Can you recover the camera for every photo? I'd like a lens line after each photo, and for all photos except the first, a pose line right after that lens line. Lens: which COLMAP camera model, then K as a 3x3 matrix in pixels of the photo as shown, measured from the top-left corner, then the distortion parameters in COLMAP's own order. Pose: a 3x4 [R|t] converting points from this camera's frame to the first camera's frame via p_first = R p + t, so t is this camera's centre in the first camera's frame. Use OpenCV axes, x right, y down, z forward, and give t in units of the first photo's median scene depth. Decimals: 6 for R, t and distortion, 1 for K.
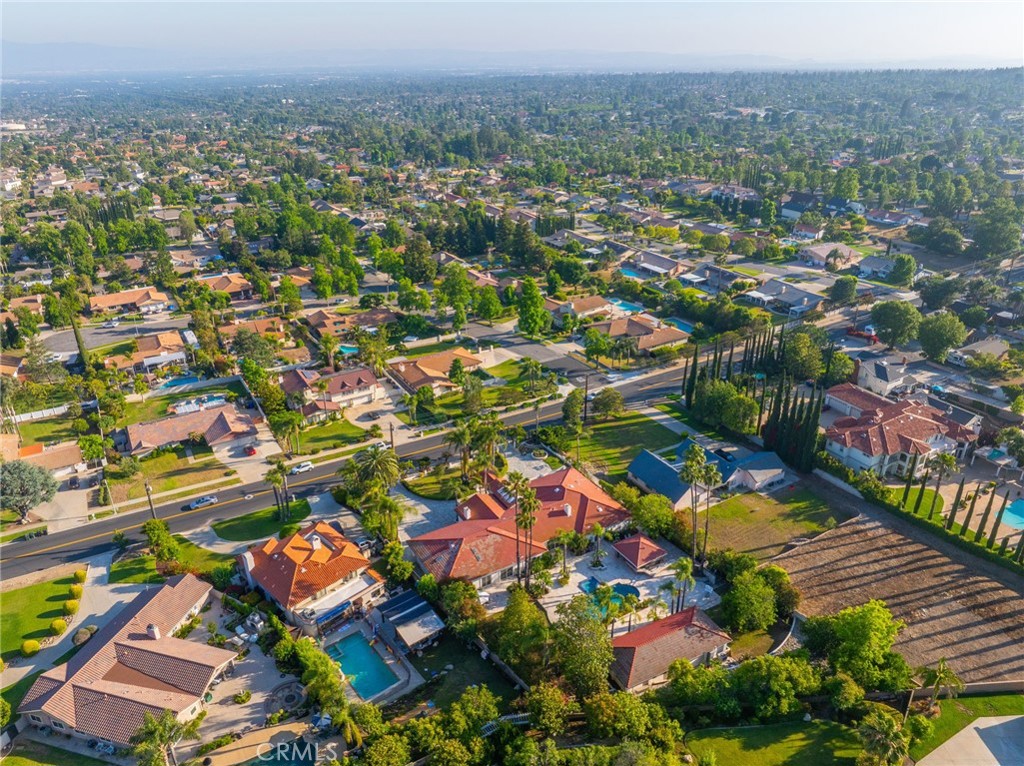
lens RADIAL K [[715.8, 0, 512.9], [0, 715.8, 381.2], [0, 0, 1]] dist [-0.041369, 0.014754]
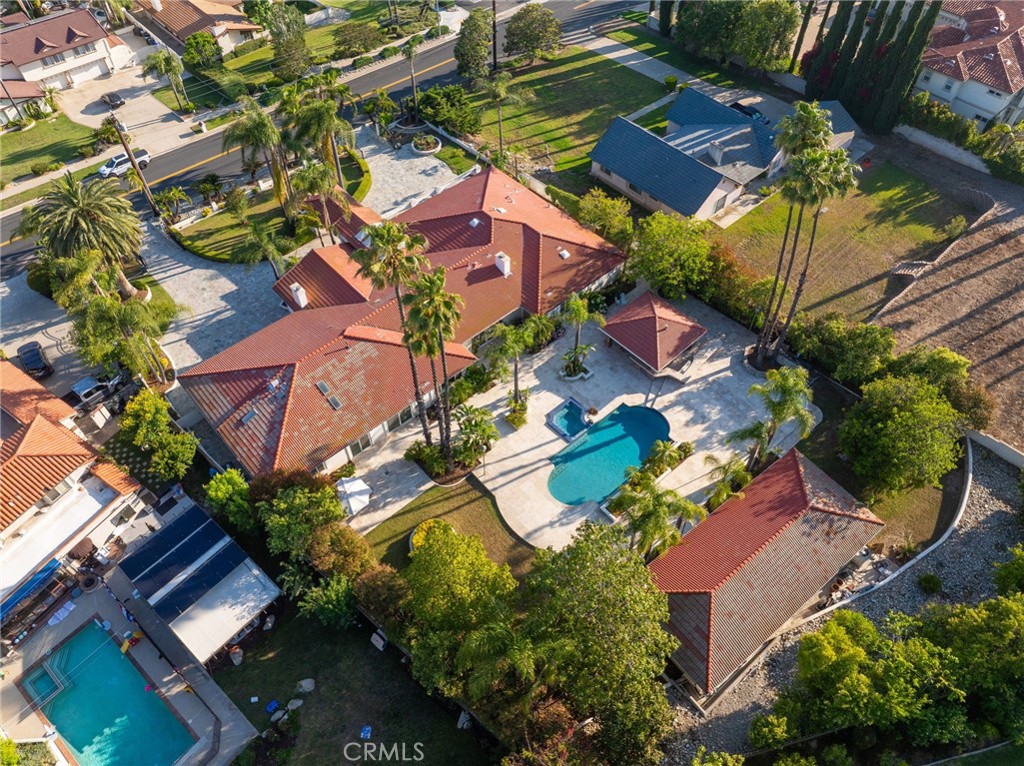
lens RADIAL K [[715.8, 0, 515.2], [0, 715.8, 380.1], [0, 0, 1]] dist [-0.041369, 0.014754]
pose [[0.980738, -0.148774, 0.126571, 0.008534], [0.077628, 0.891479, 0.446363, 0.026172], [-0.179242, -0.427939, 0.885856, 0.442684]]
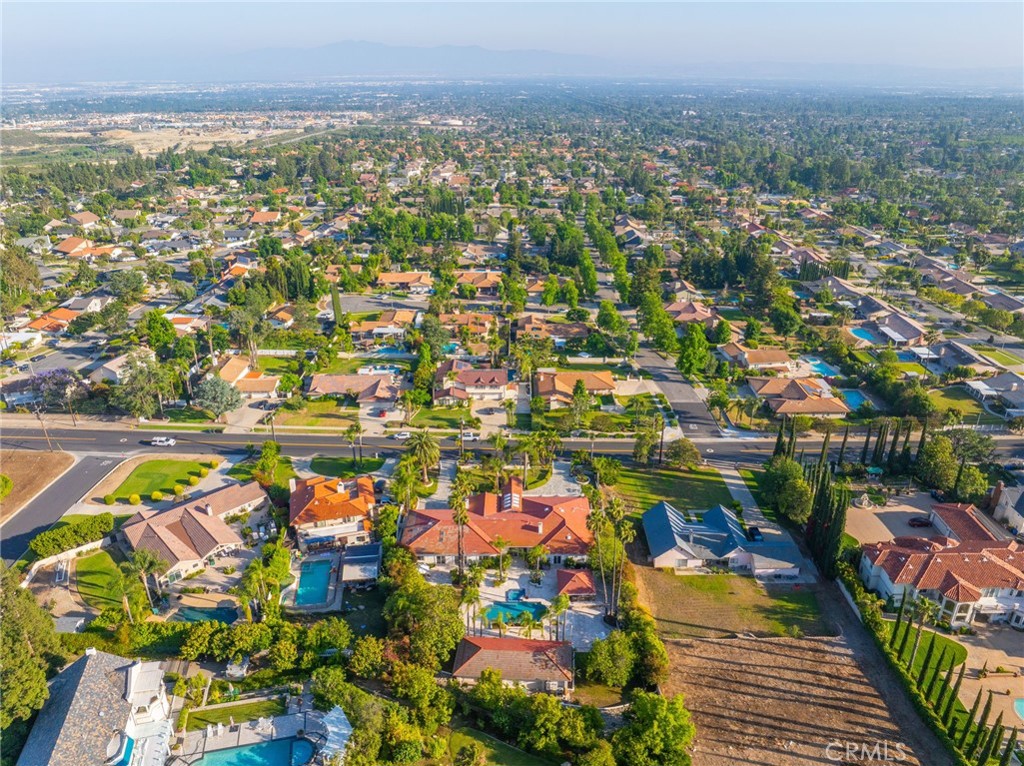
lens RADIAL K [[715.8, 0, 512.8], [0, 715.8, 383.2], [0, 0, 1]] dist [-0.041369, 0.014754]
pose [[0.858412, 0.216274, -0.465140, 0.426556], [-0.221131, 0.974211, 0.044879, -0.065413], [0.462850, 0.064332, 0.884099, -0.006627]]
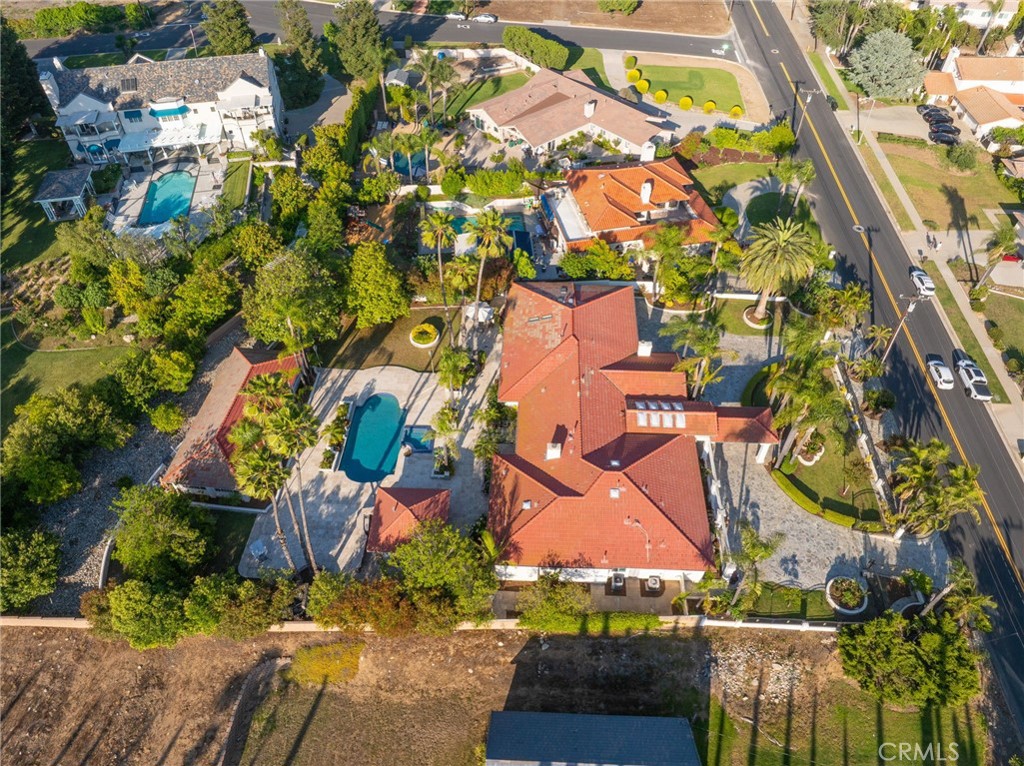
lens RADIAL K [[715.8, 0, 519.5], [0, 715.8, 377.8], [0, 0, 1]] dist [-0.041369, 0.014754]
pose [[-0.544272, 0.612627, -0.573111, 0.299843], [-0.355073, 0.450724, 0.819007, -0.220457], [0.760060, 0.649258, -0.027789, 0.812247]]
